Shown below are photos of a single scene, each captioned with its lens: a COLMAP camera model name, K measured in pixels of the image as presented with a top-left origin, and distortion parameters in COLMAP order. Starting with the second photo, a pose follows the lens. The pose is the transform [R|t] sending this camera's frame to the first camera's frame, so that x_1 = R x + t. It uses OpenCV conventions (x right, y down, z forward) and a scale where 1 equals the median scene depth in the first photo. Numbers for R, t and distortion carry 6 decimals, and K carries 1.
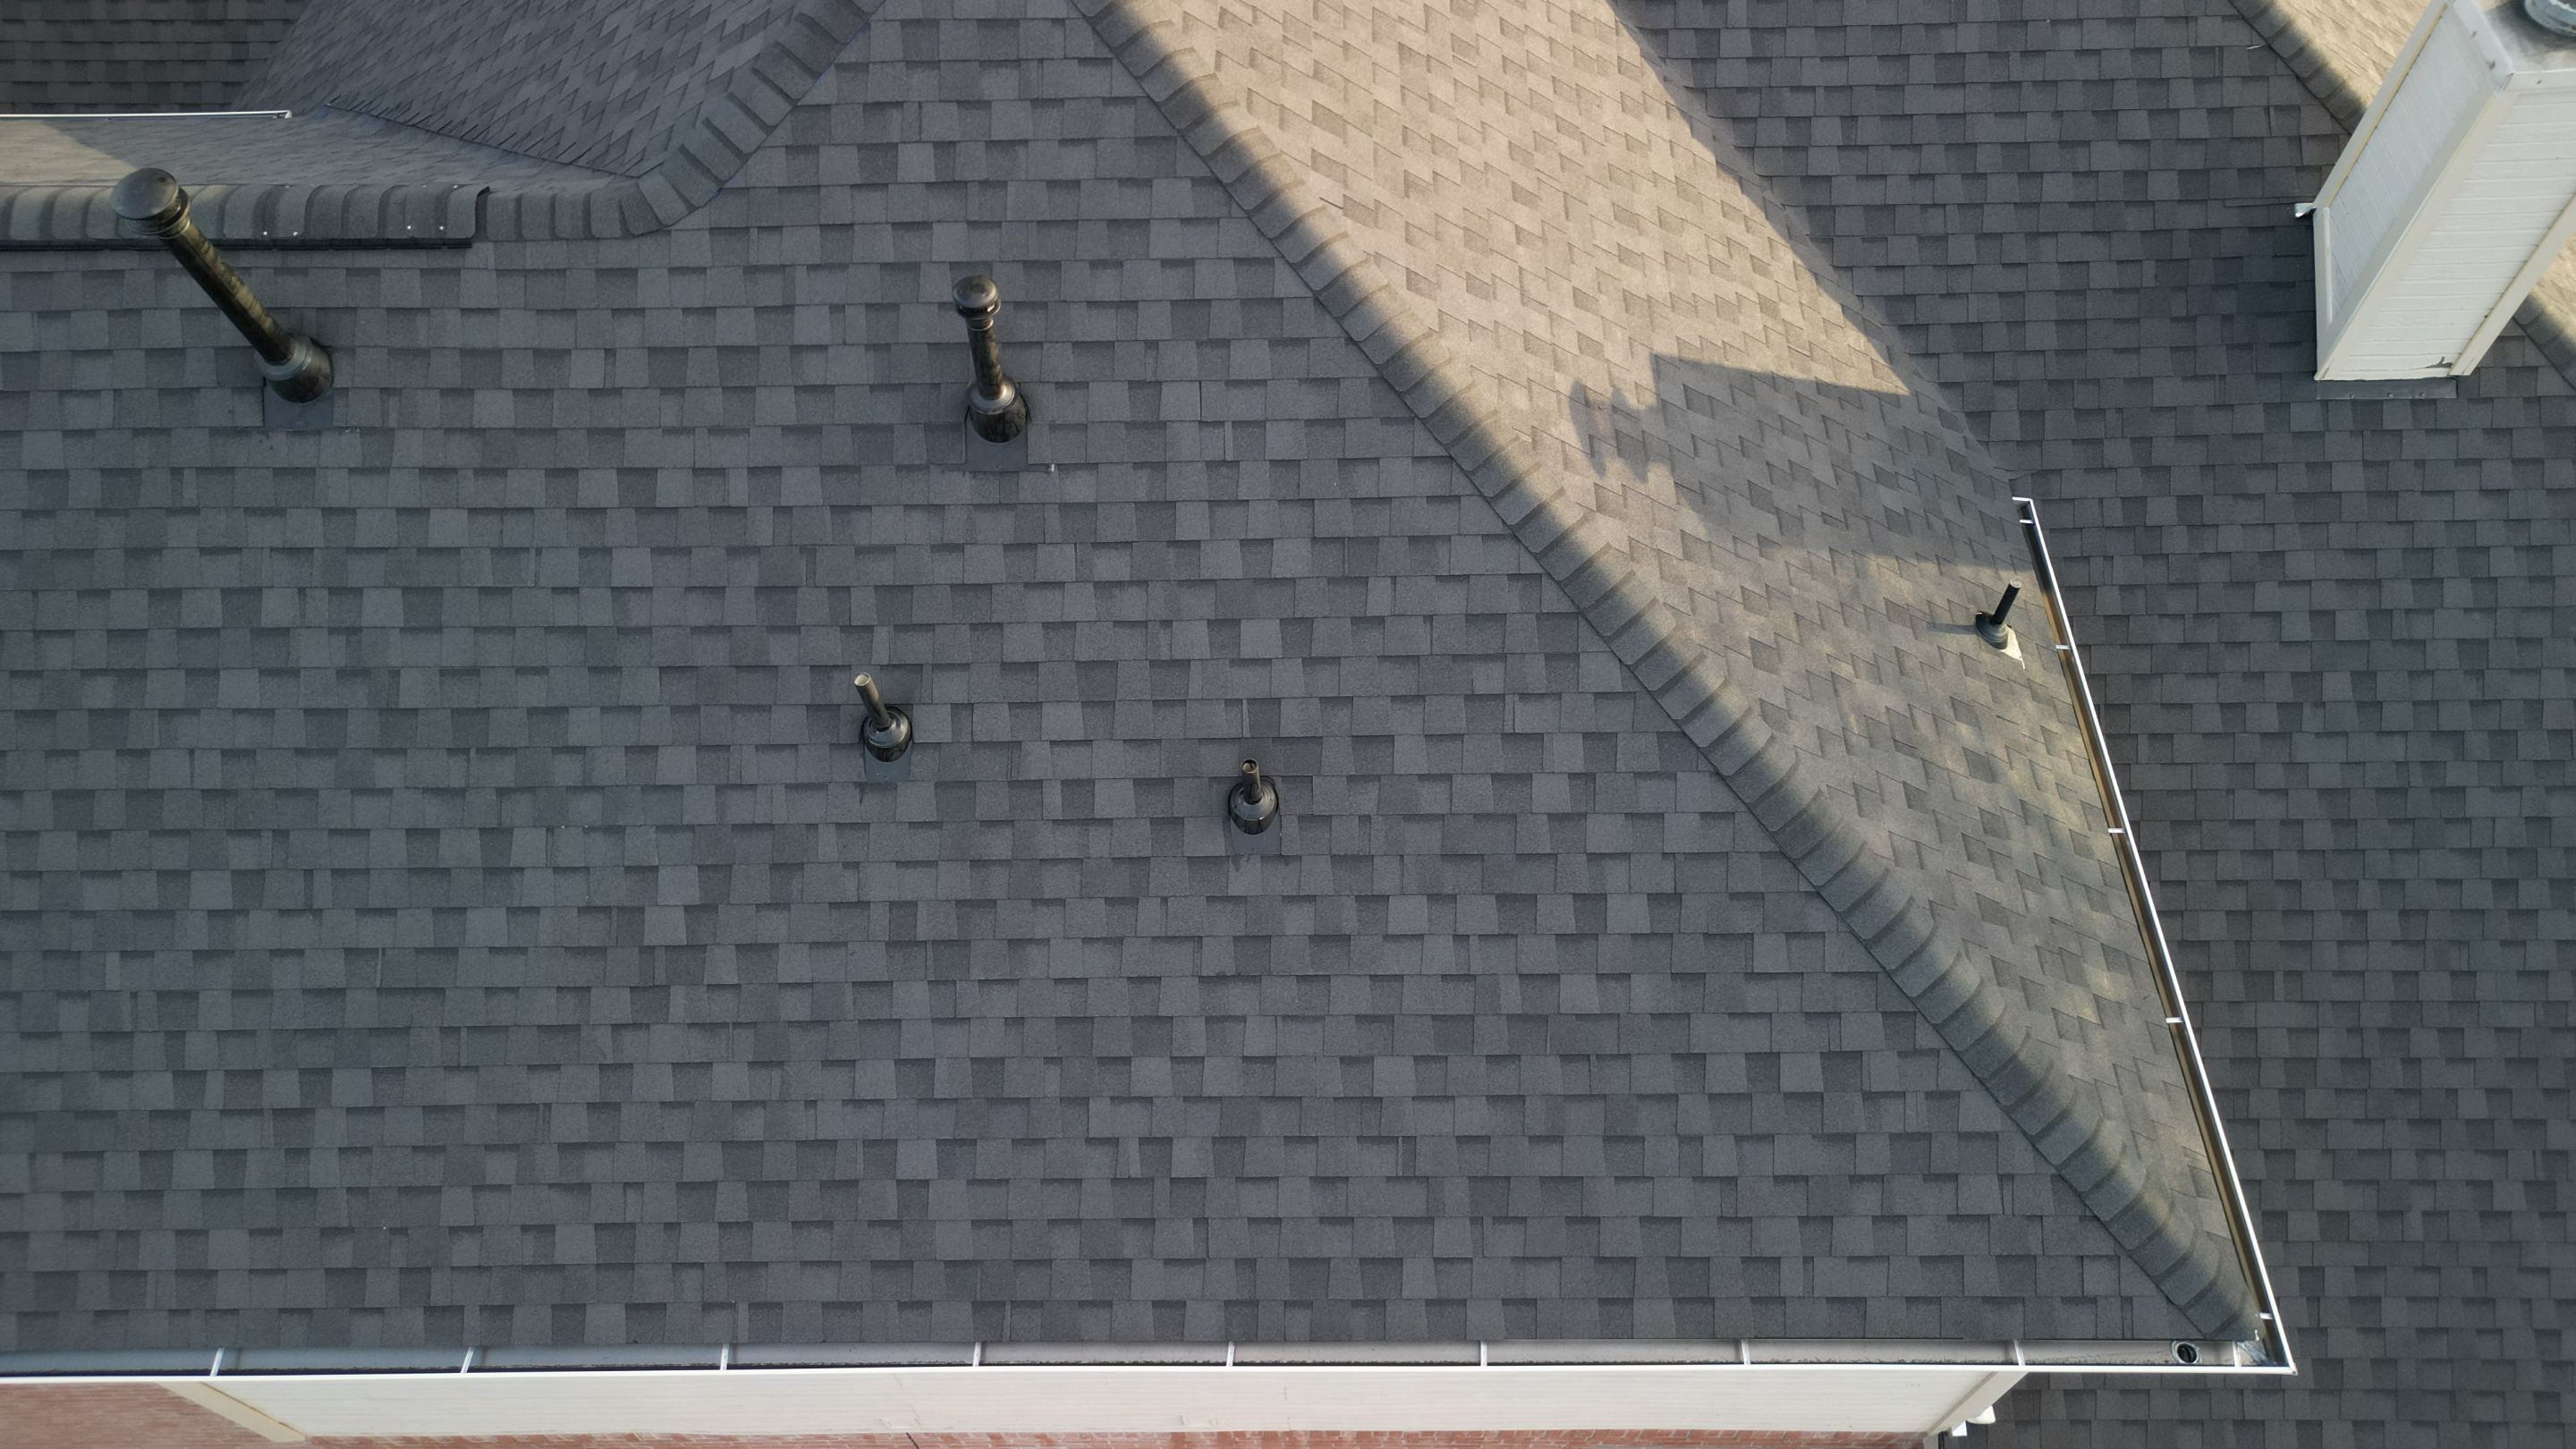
lens RADIAL K [[1828.7, 0, 1297.7], [0, 1828.7, 748.7], [0, 0, 1]] dist [0.026388, -0.023973]
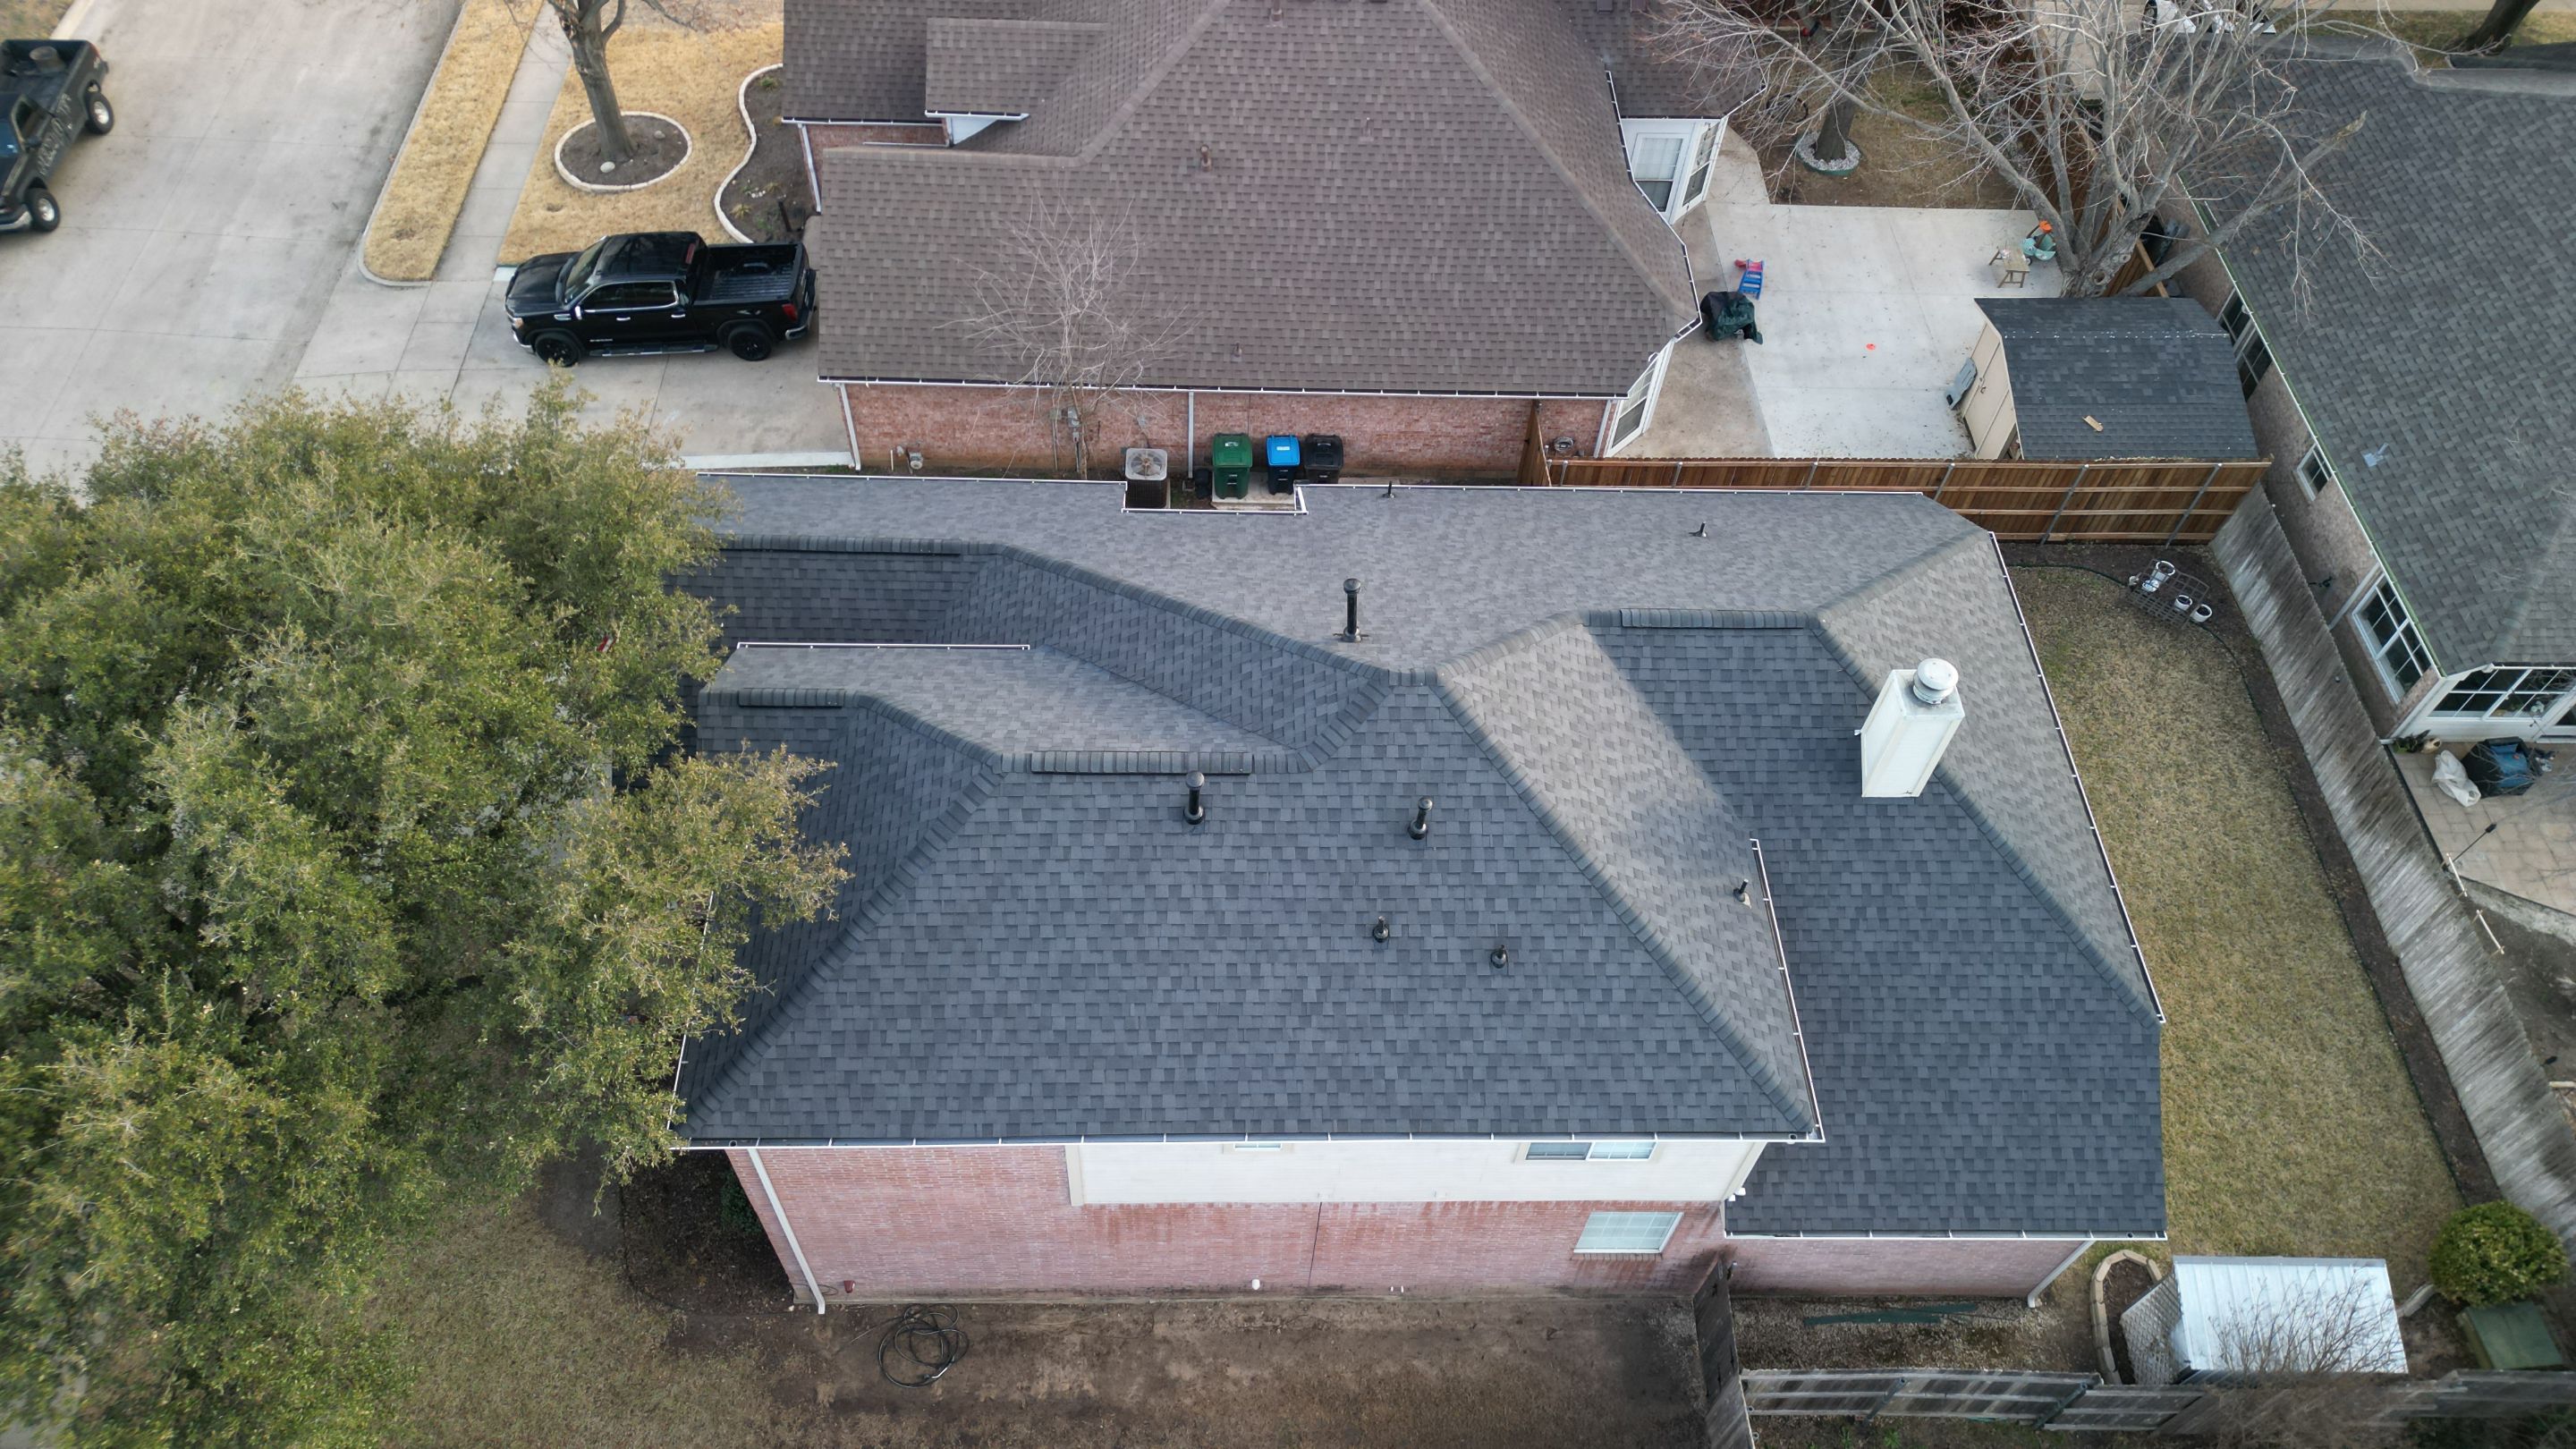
lens RADIAL K [[1828.7, 0, 1274.9], [0, 1828.7, 710.6], [0, 0, 1]] dist [0.026388, -0.023973]
pose [[0.998271, 0.016839, 0.056311, -0.584145], [-0.012527, 0.997024, -0.076068, -0.147622], [-0.057424, 0.075232, 0.995511, -2.098288]]
